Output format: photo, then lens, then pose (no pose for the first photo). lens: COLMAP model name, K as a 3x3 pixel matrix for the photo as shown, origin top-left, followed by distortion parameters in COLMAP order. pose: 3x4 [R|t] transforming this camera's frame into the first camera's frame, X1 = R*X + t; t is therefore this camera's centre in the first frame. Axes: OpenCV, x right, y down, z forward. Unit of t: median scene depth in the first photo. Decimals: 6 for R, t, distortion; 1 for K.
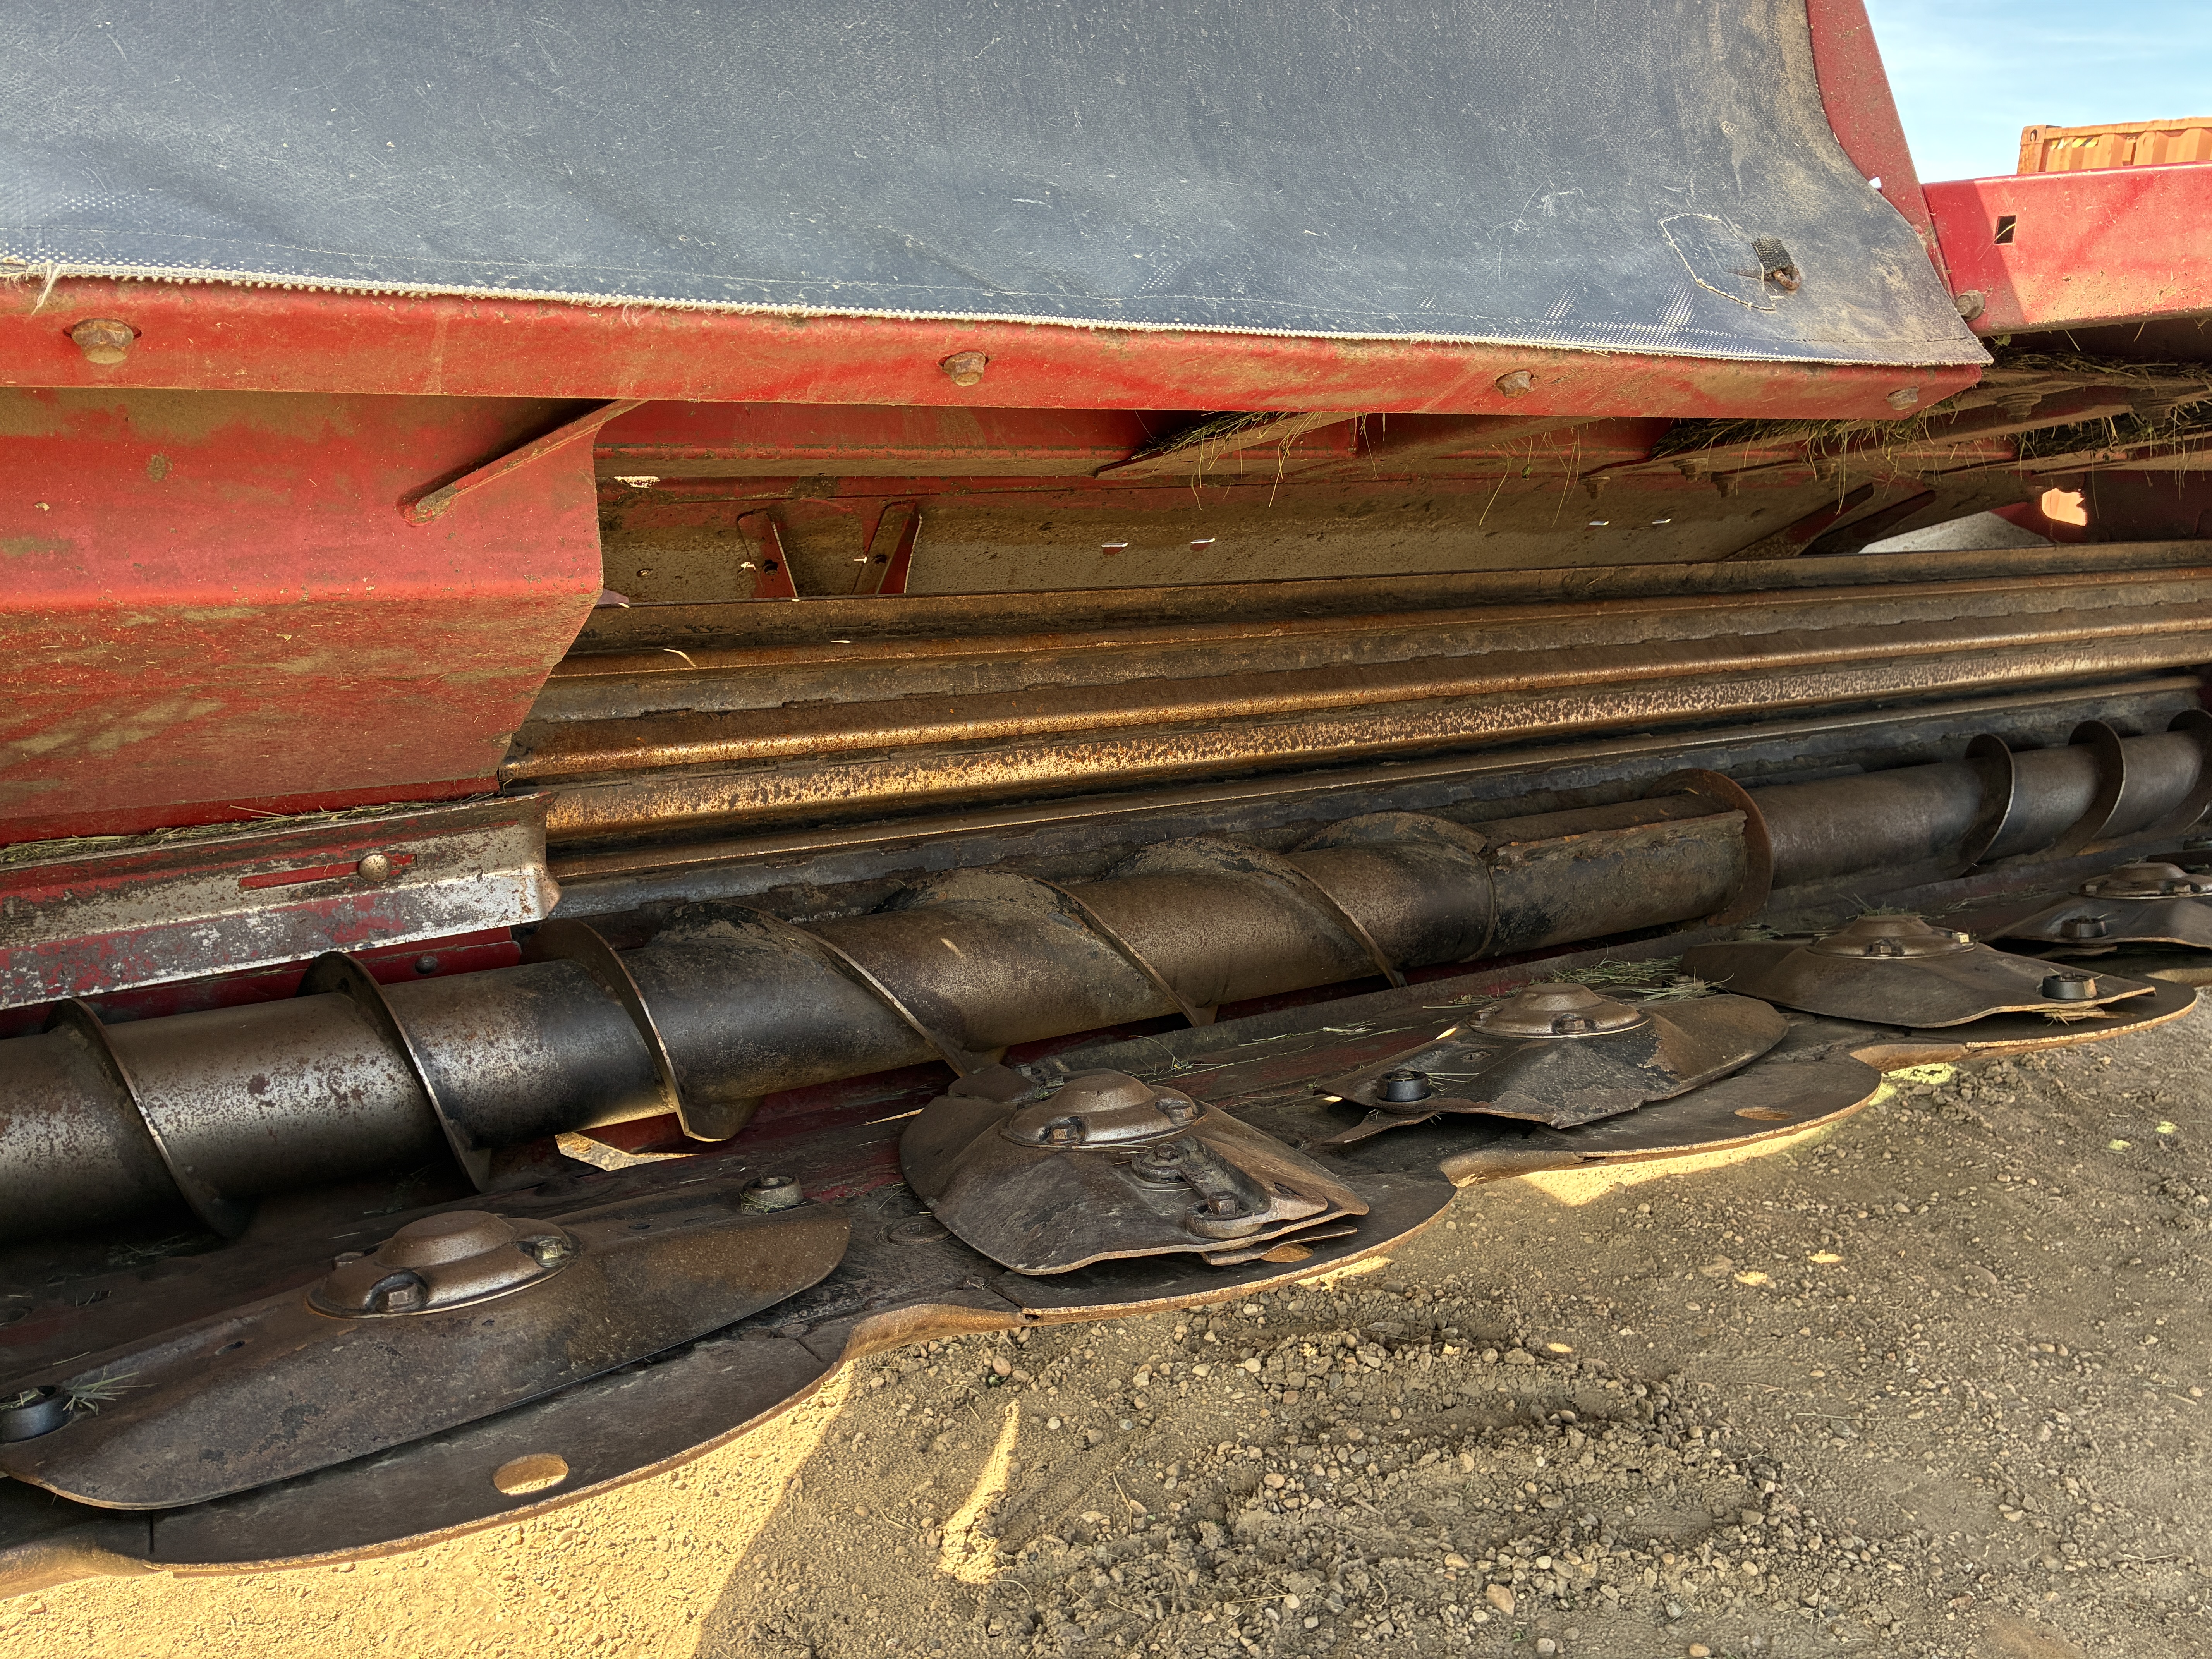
lens RADIAL K [[1670.9, 0, 1106.0], [0, 1670.9, 829.2], [0, 0, 1]] dist [0.089073, 0.000200]
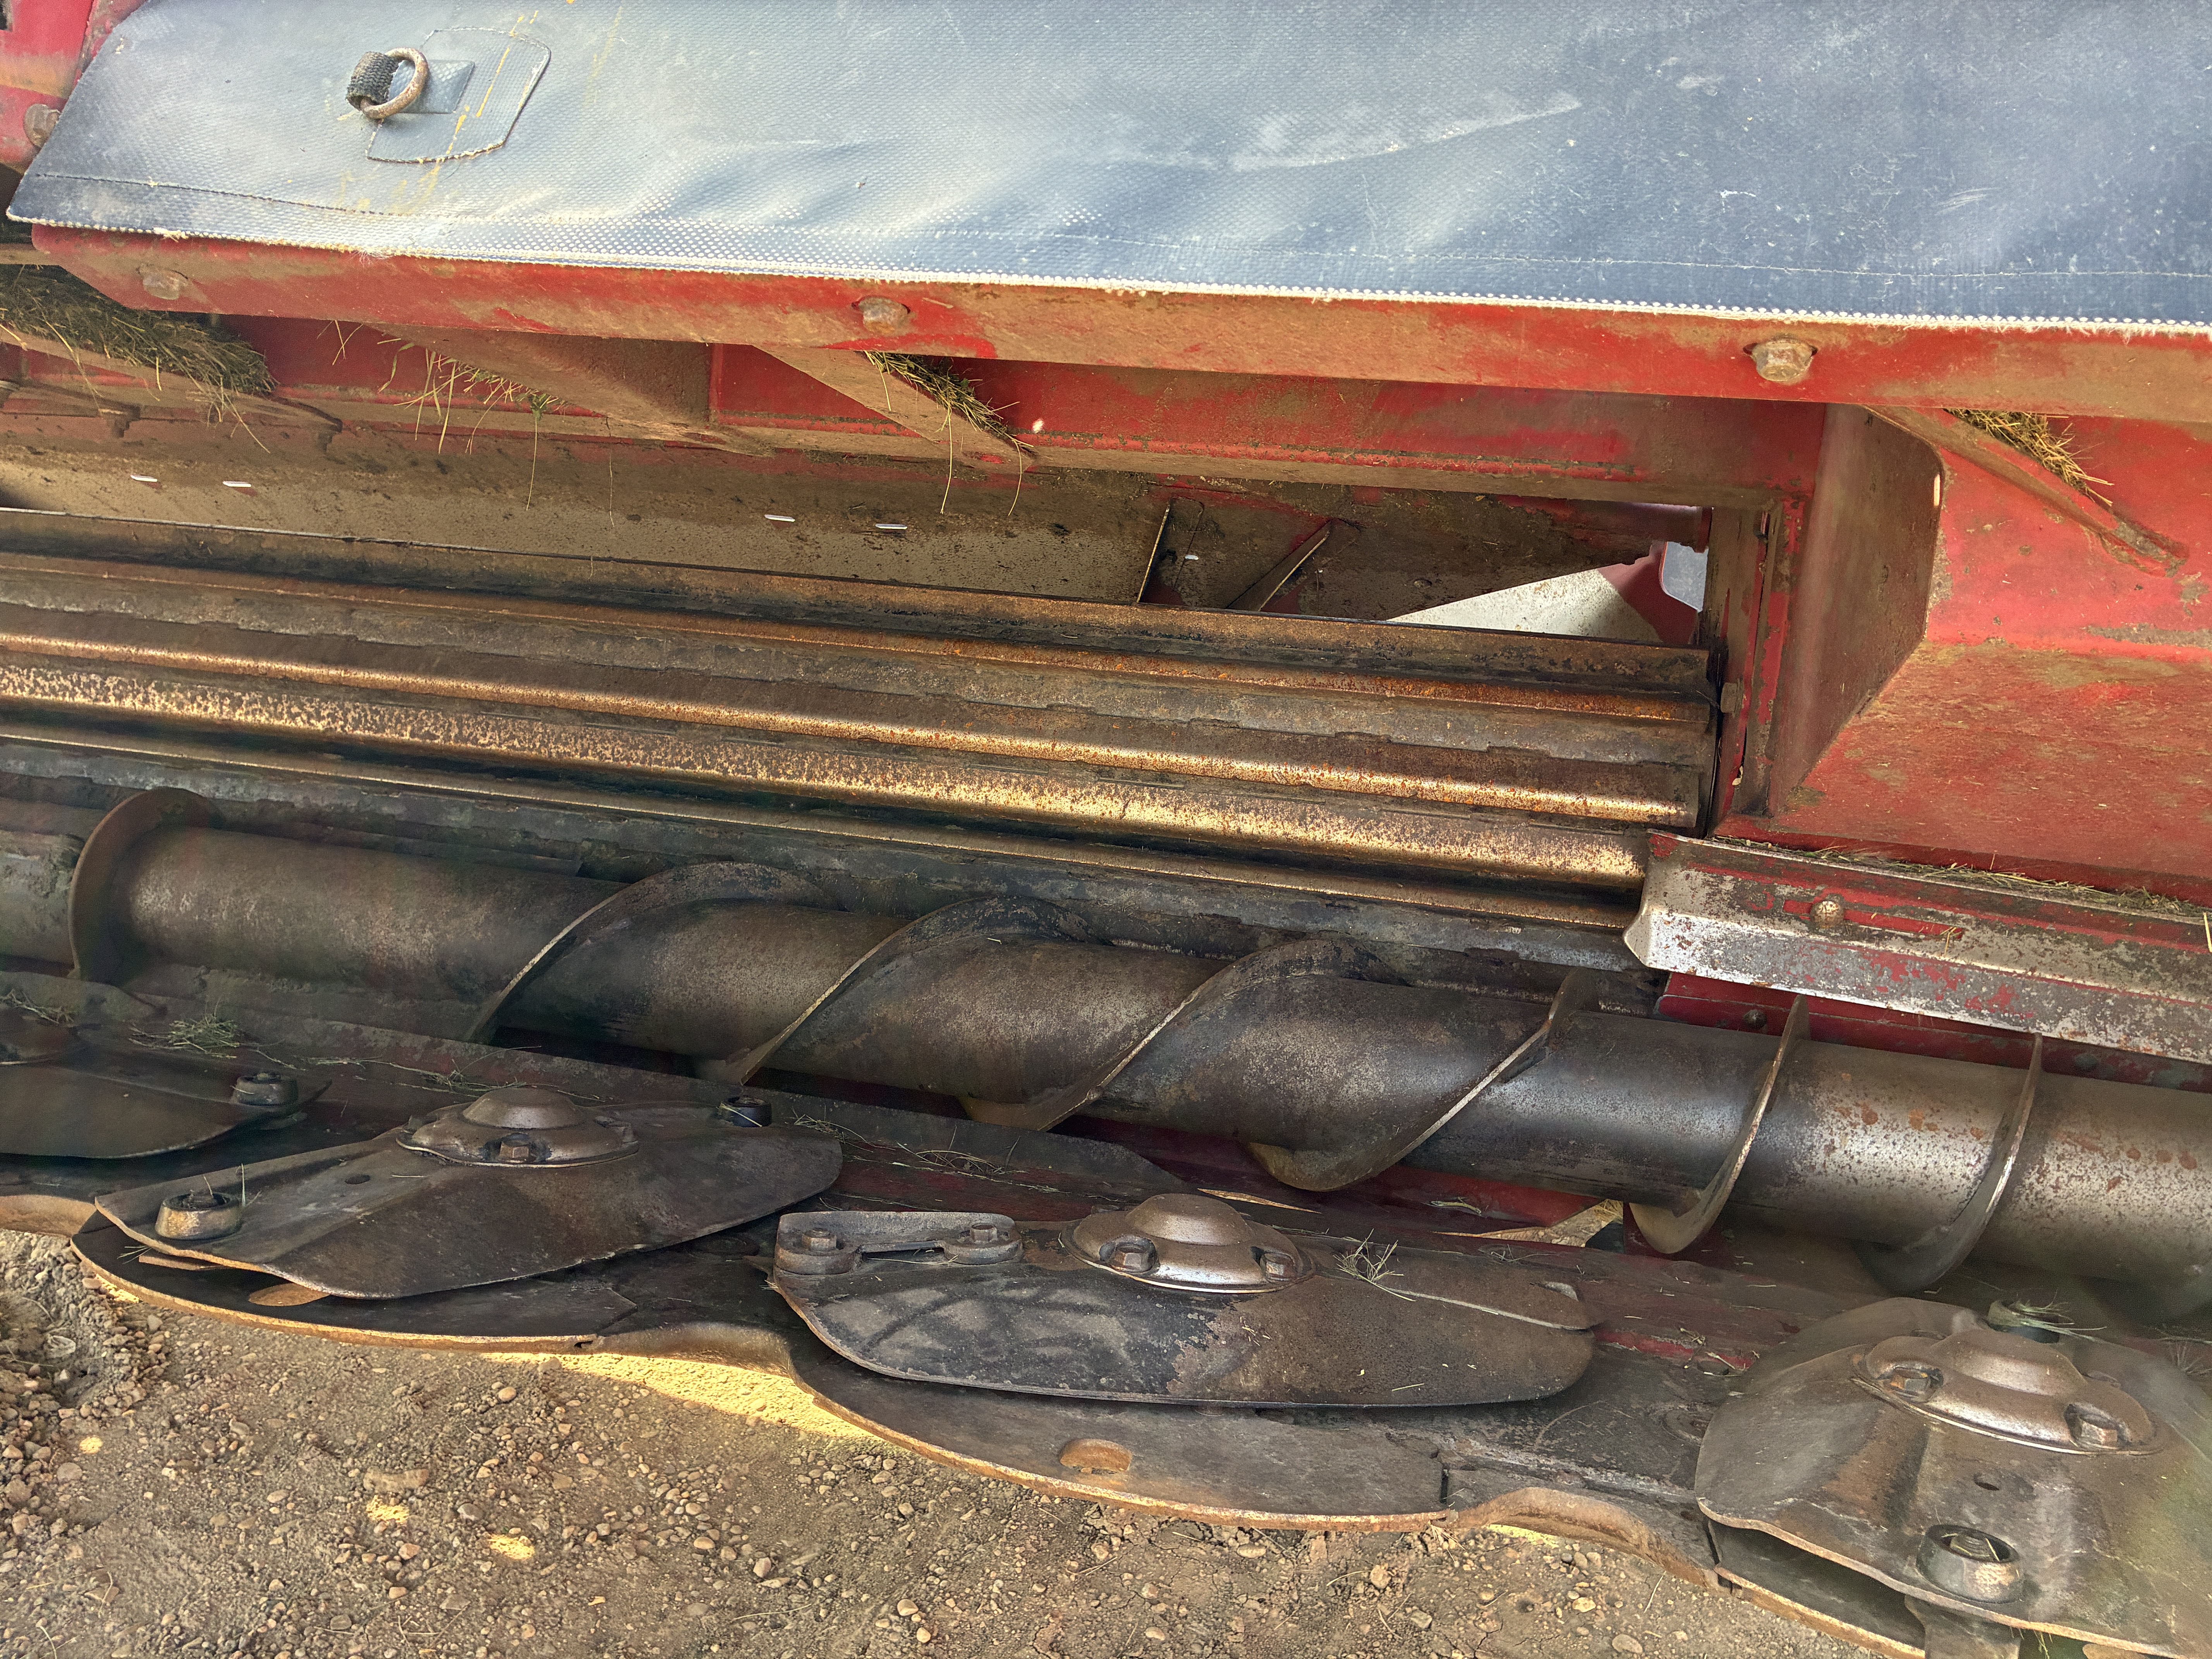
lens RADIAL K [[1810.0, 0, 1106.0], [0, 1810.0, 828.0], [0, 0, 1]] dist [0.033365, -0.002047]
pose [[0.670244, 0.180988, -0.719734, 1.090185], [-0.204860, 0.977247, 0.054970, -0.133076], [0.713306, 0.110601, 0.692071, 0.628610]]
